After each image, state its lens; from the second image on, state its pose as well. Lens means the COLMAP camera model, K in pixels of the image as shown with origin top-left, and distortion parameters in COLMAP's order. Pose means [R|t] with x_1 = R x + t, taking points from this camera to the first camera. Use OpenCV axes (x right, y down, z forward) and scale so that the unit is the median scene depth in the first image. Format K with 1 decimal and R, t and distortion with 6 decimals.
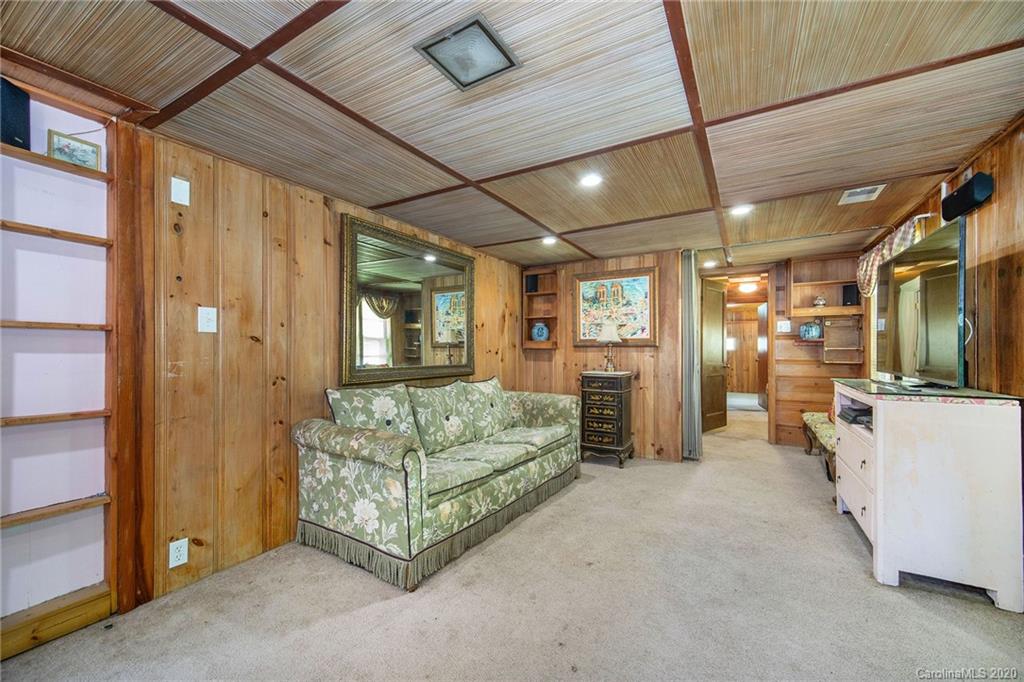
lens RADIAL K [[416.4, 0, 512.0], [0, 416.4, 341.0], [0, 0, 1]] dist [-0.000190, 0.000240]
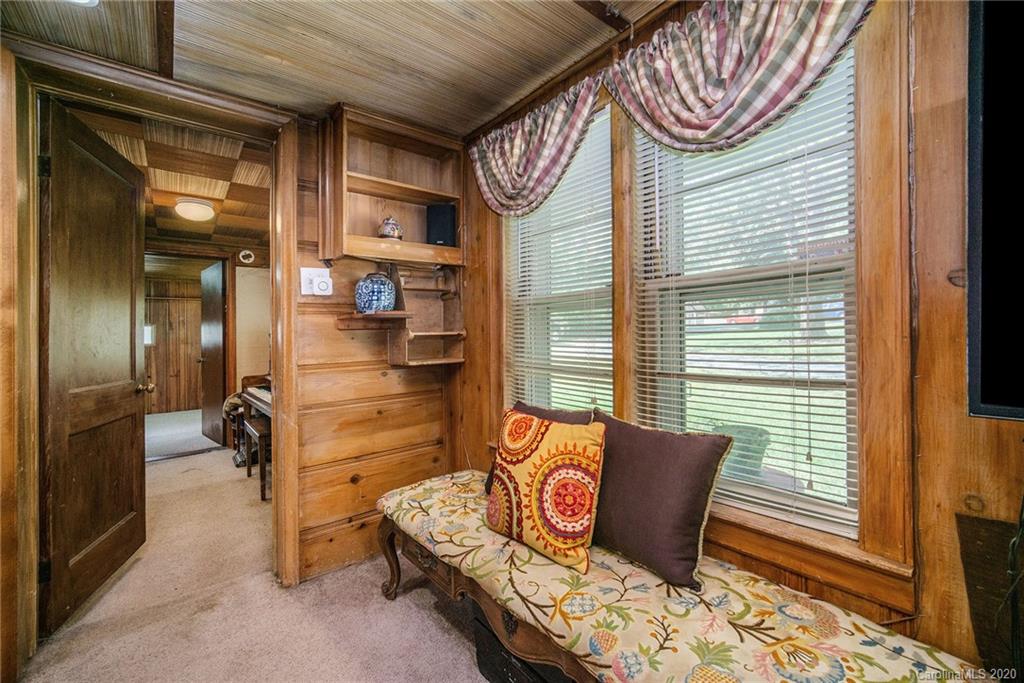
lens RADIAL K [[416.4, 0, 512.0], [0, 416.4, 341.5], [0, 0, 1]] dist [-0.000190, 0.000240]
pose [[0.351956, -0.006249, 0.935996, 0.517534], [-0.007029, 0.999932, 0.009320, 0.028596], [-0.935990, -0.009860, 0.351888, 1.030345]]
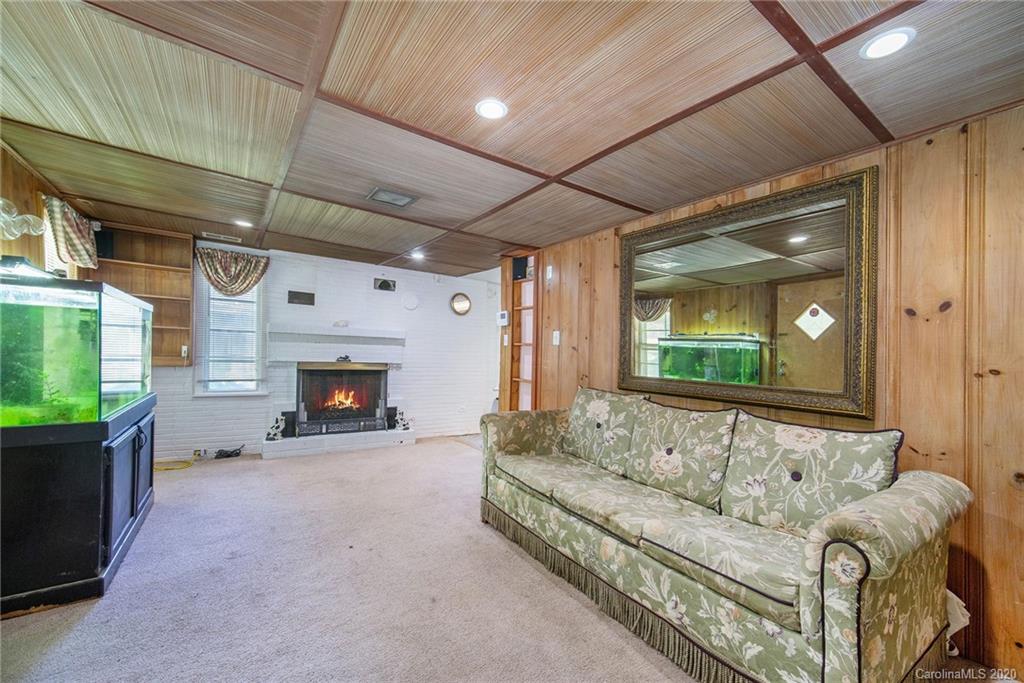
lens RADIAL K [[394.7, 0, 497.9], [0, 394.7, 350.1], [0, 0, 1]] dist [-0.043181, 0.000015]
pose [[-0.446497, -0.021277, -0.894532, 0.813870], [-0.013170, 0.999765, -0.017206, 0.030220], [0.894688, 0.004099, -0.446672, 1.401171]]
